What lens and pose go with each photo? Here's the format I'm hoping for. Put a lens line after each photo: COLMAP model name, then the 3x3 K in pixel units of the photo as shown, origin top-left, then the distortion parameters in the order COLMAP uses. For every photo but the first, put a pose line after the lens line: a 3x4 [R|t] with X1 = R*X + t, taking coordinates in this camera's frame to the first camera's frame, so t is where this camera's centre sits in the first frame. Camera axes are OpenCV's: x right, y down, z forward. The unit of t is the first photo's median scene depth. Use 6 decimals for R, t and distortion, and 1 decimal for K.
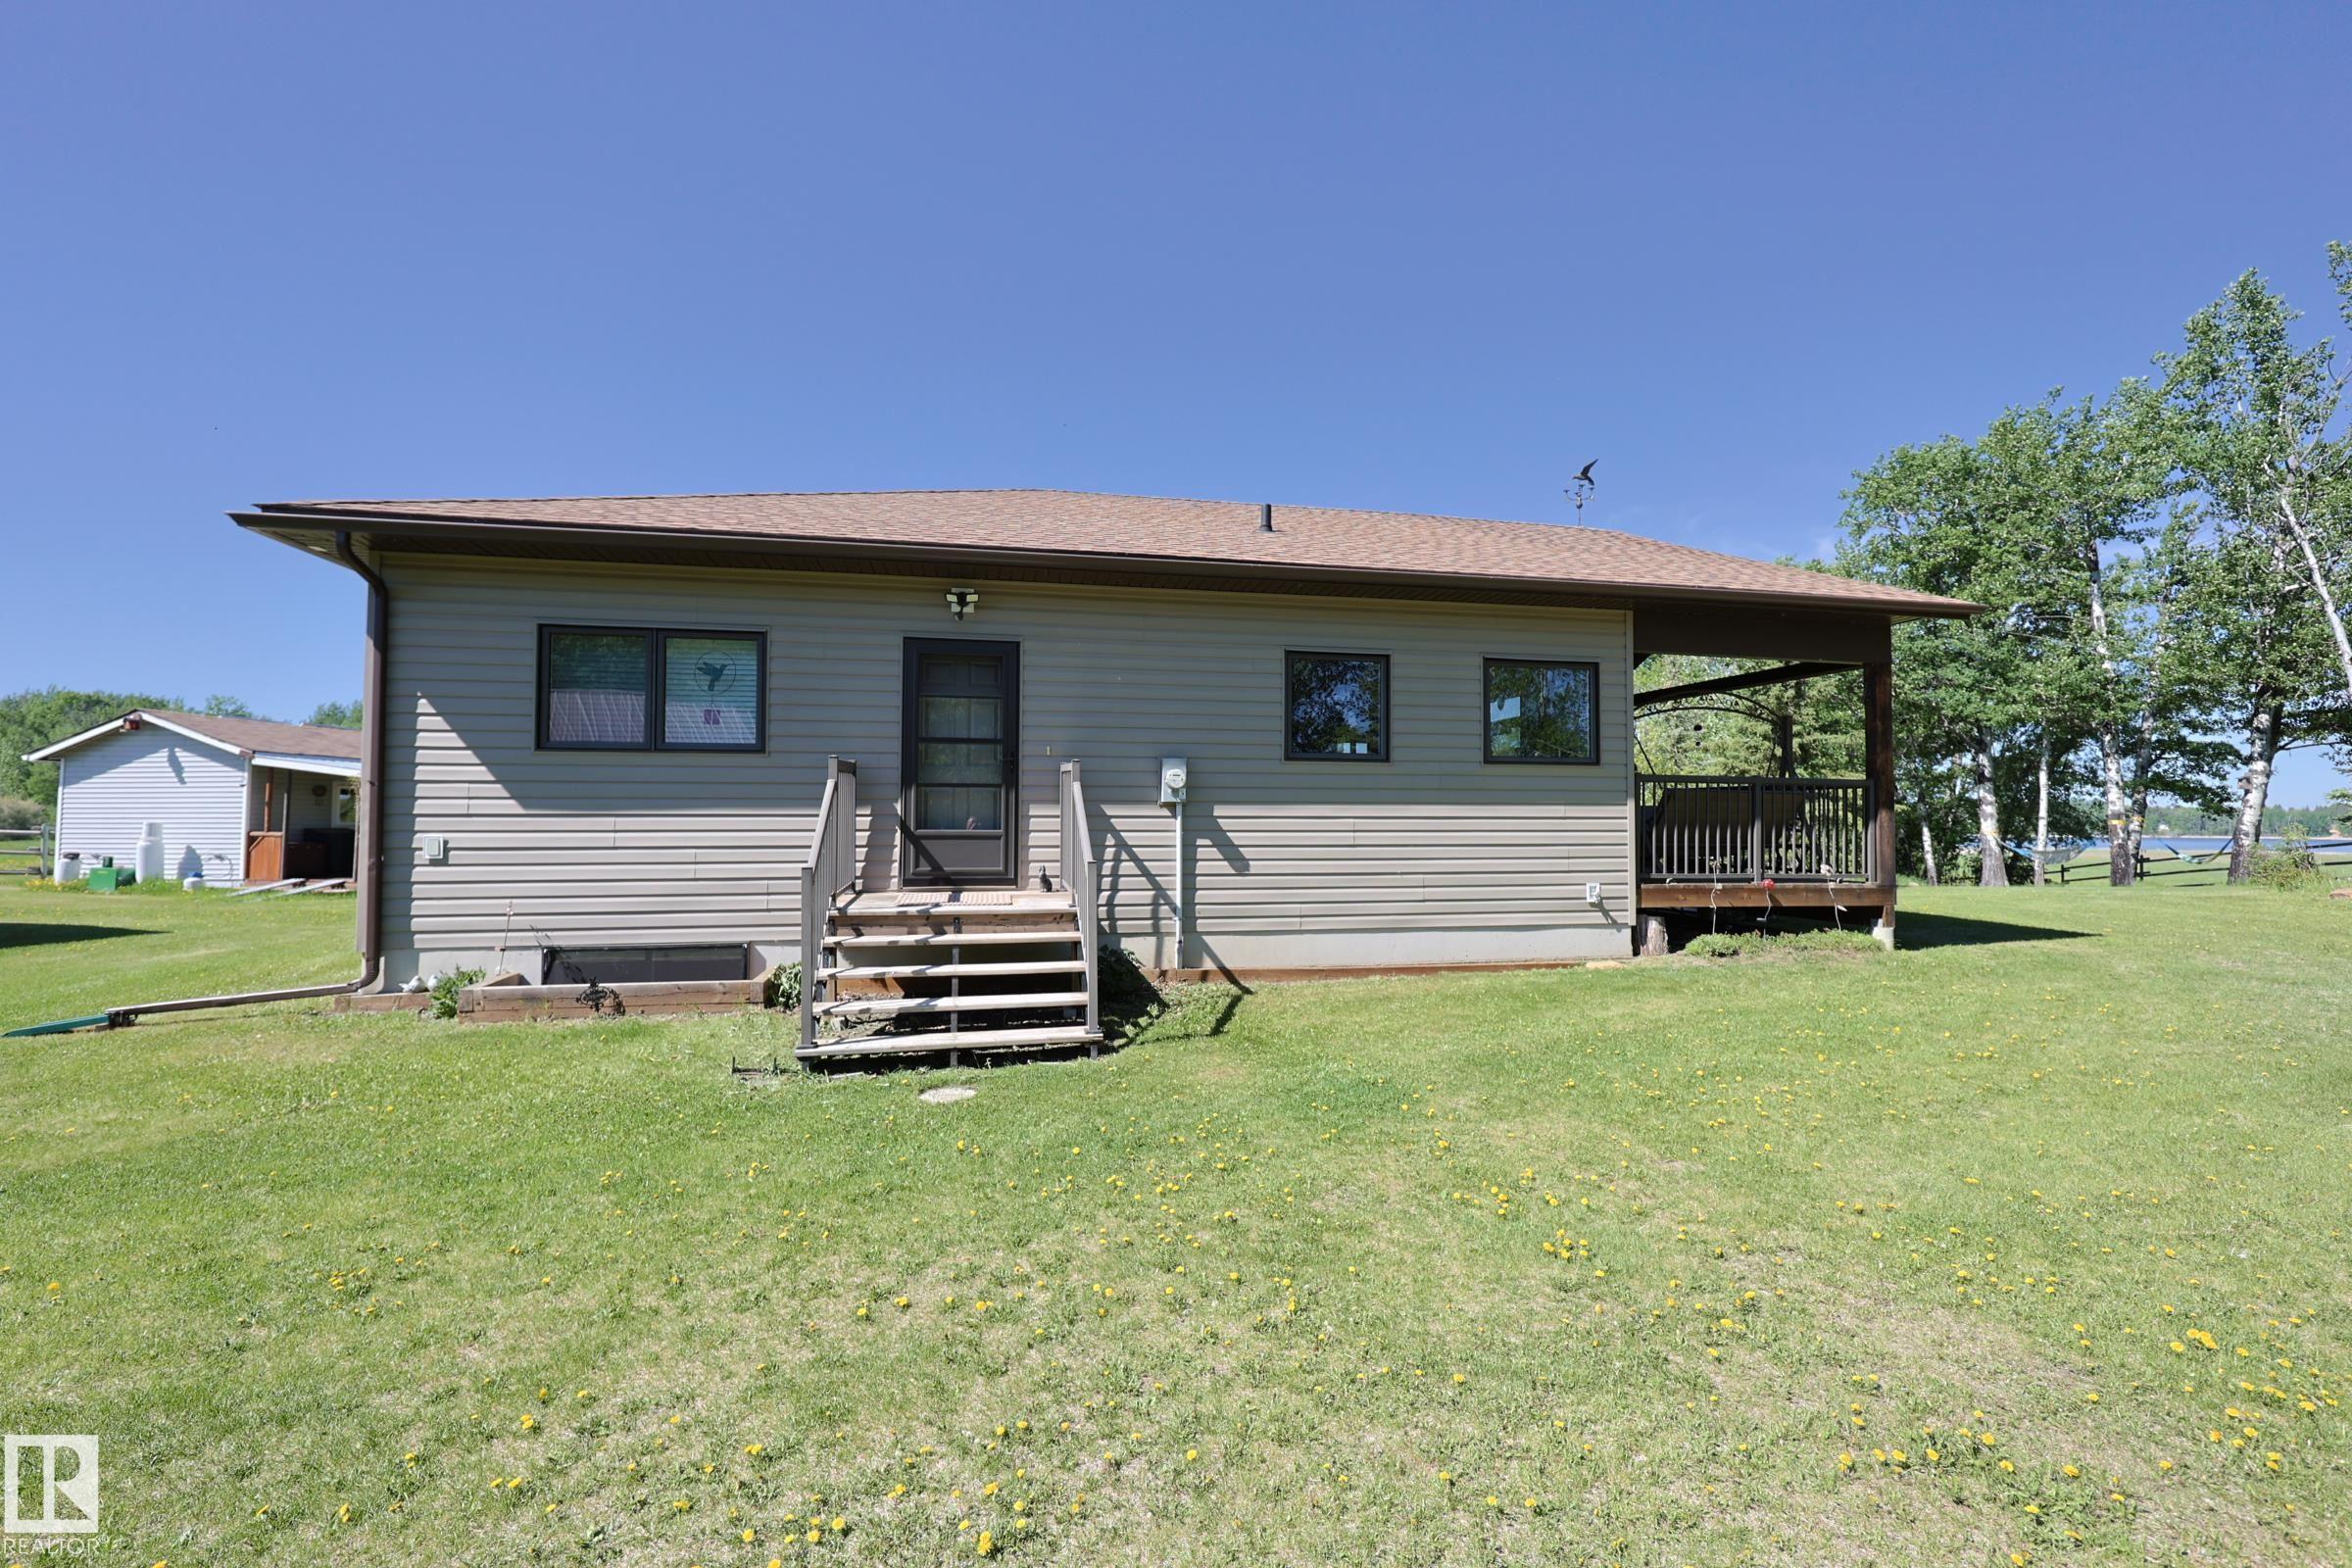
lens RADIAL K [[996.0, 0, 1185.1], [0, 996.0, 779.5], [0, 0, 1]] dist [-0.001111, -0.000072]
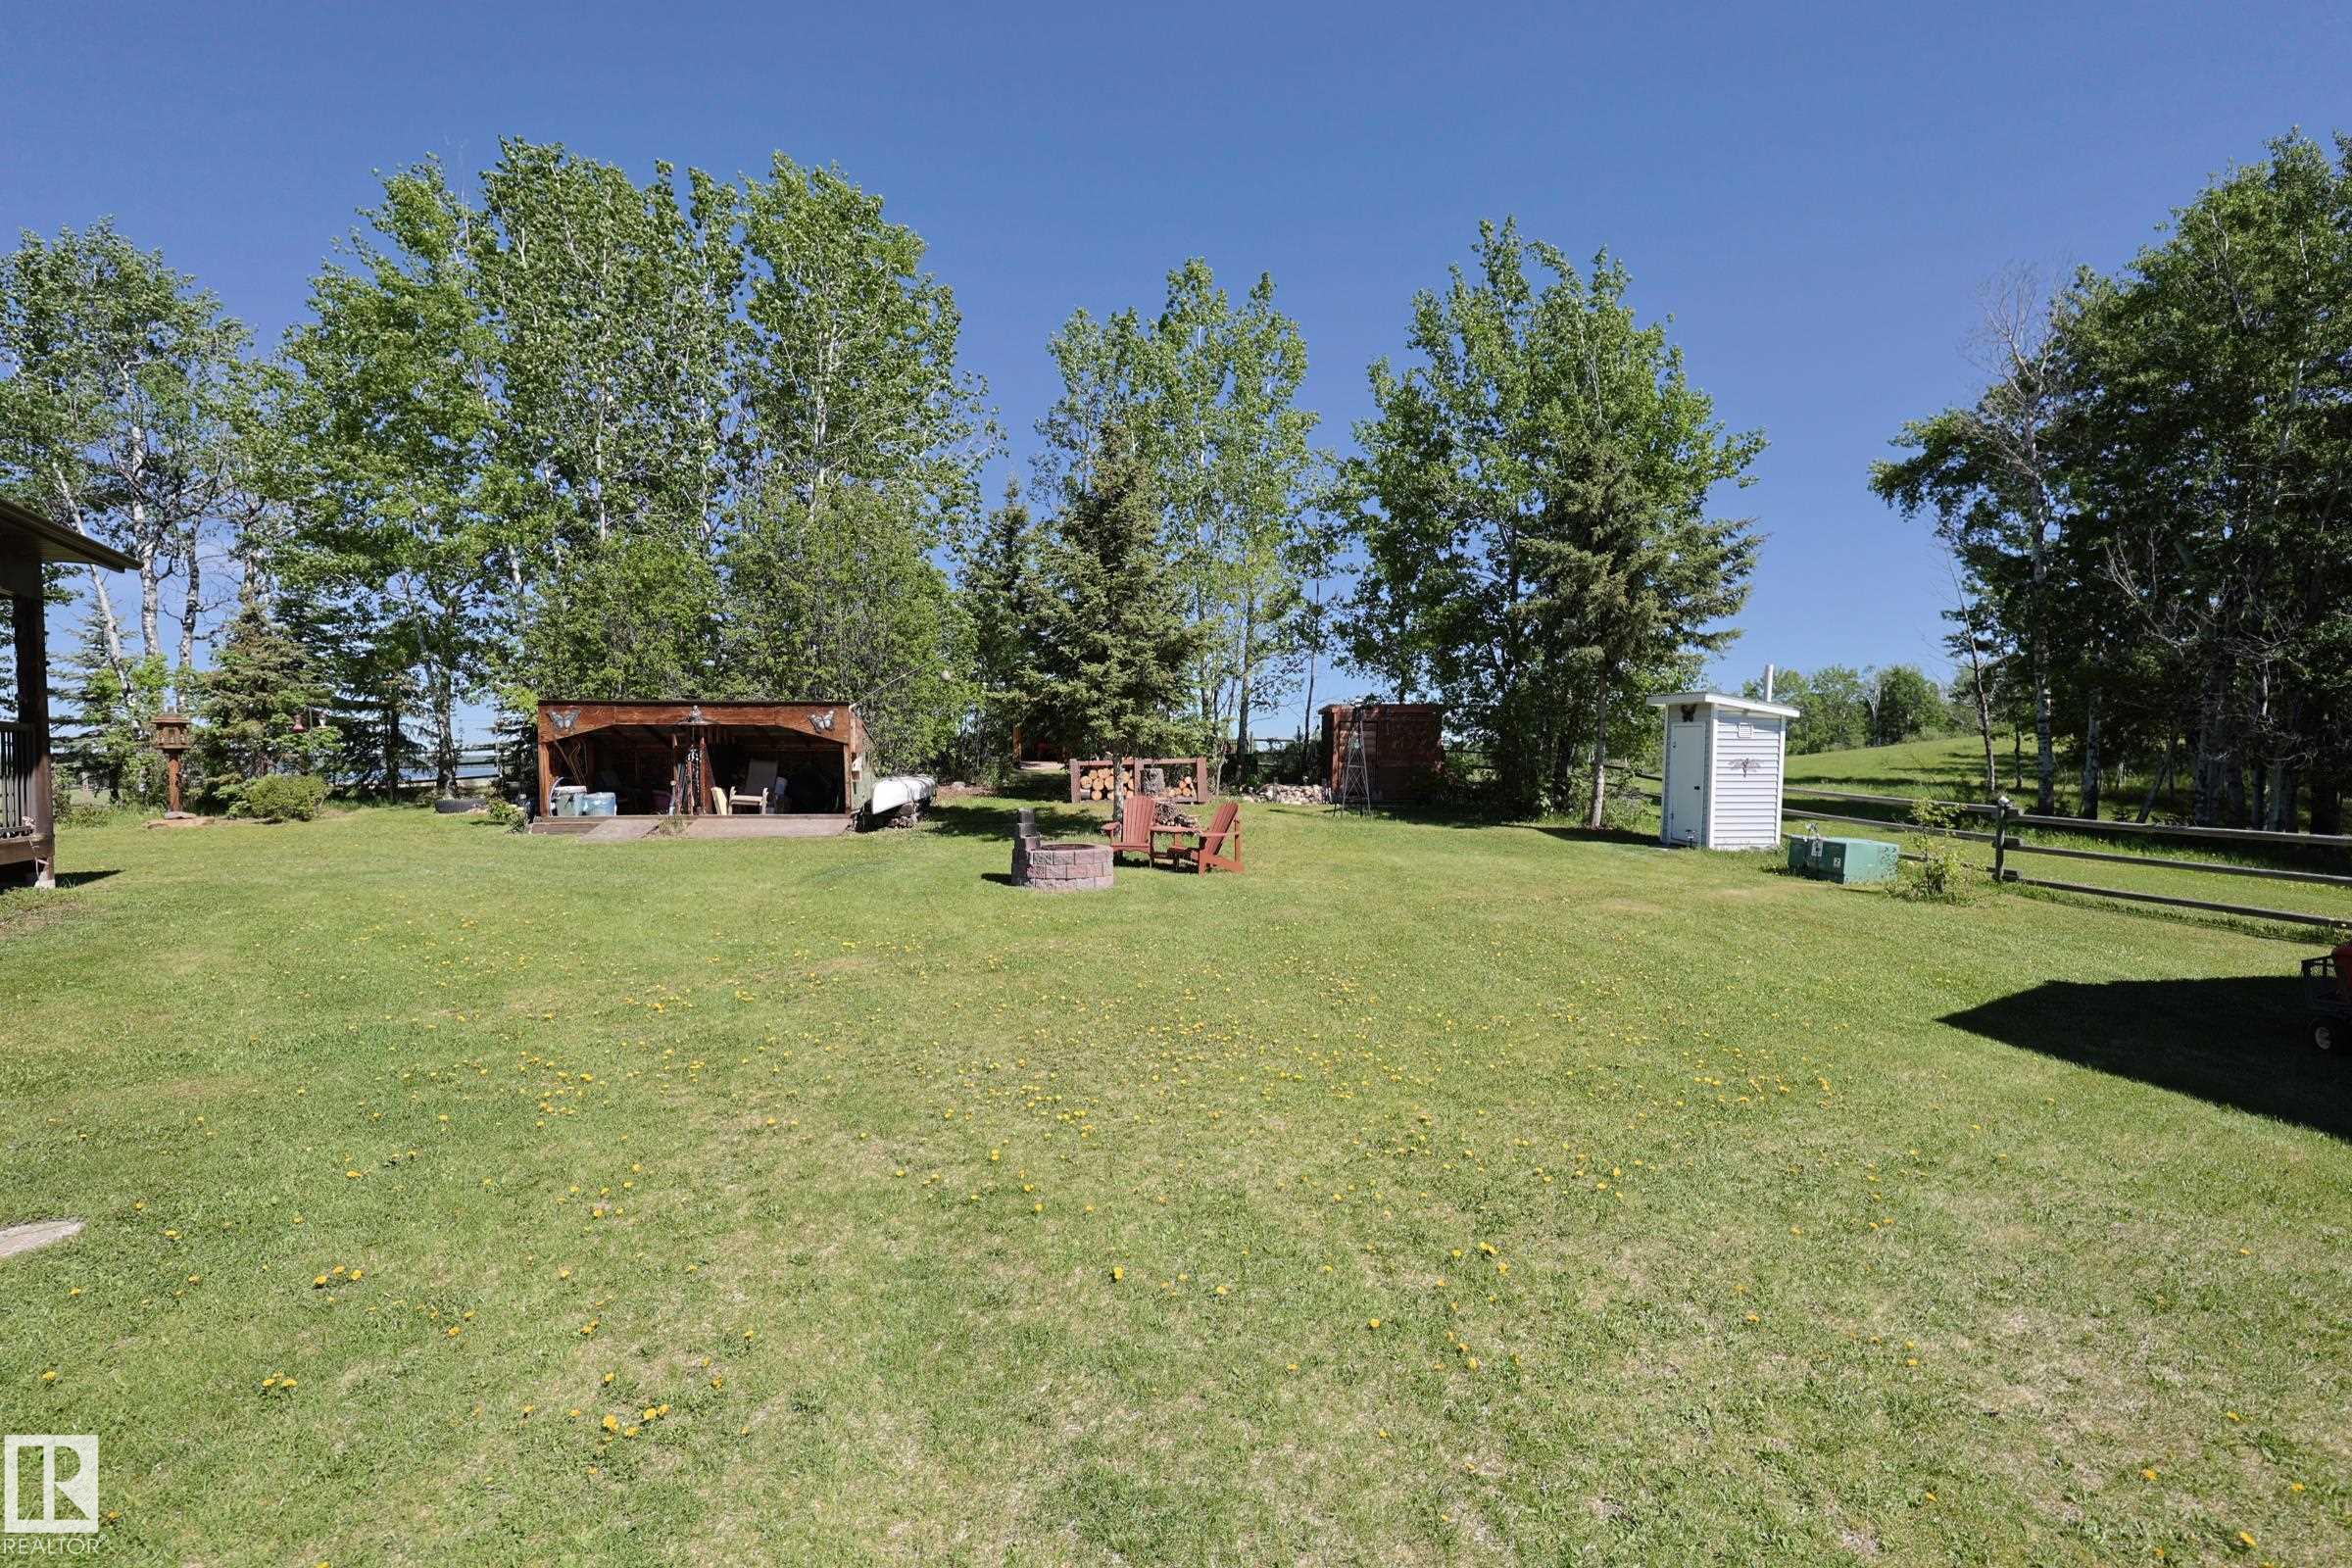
lens RADIAL K [[996.0, 0, 1182.9], [0, 996.0, 772.9], [0, 0, 1]] dist [-0.001111, -0.000072]
pose [[-0.342833, -0.013555, 0.939299, -0.720000], [-0.029651, 0.999554, 0.003602, 0.012827], [-0.938928, -0.026616, -0.343082, 0.394259]]
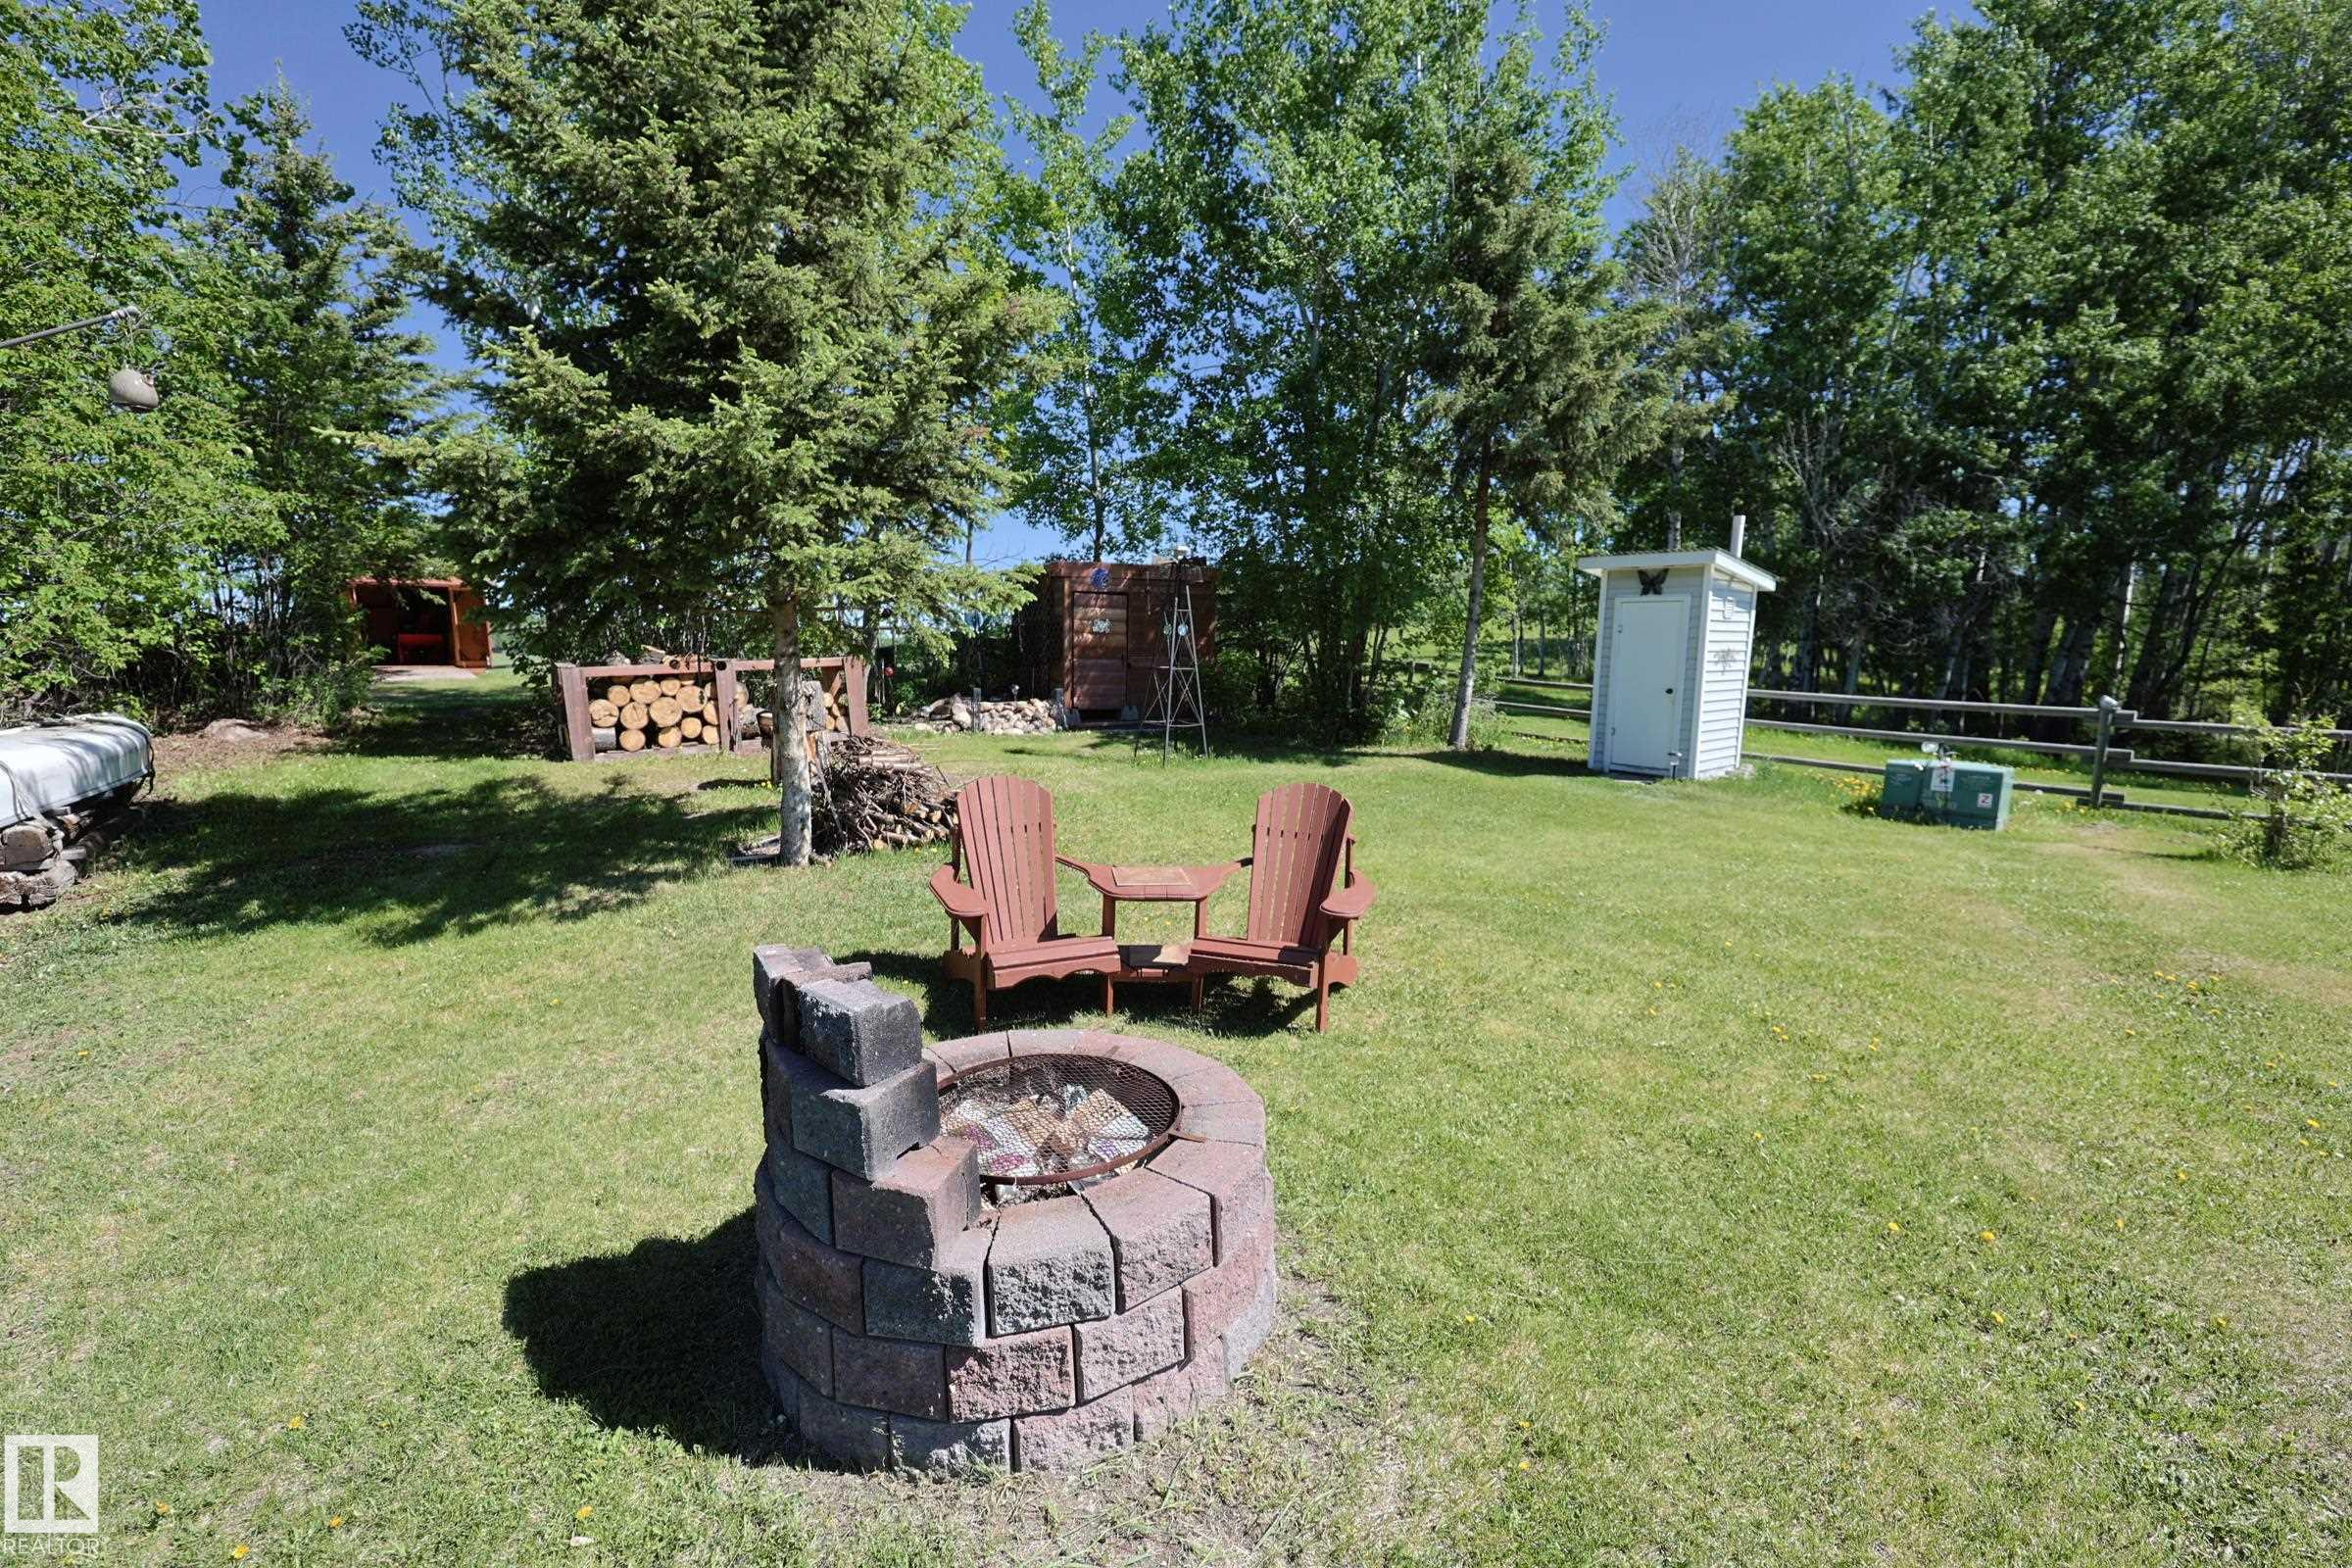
lens RADIAL K [[996.0, 0, 1172.1], [0, 996.0, 776.8], [0, 0, 1]] dist [-0.001111, -0.000072]
pose [[-0.781644, -0.072014, 0.619554, 0.533678], [-0.009751, 0.994602, 0.103305, 0.000720], [-0.623649, 0.074707, -0.778127, 0.245522]]
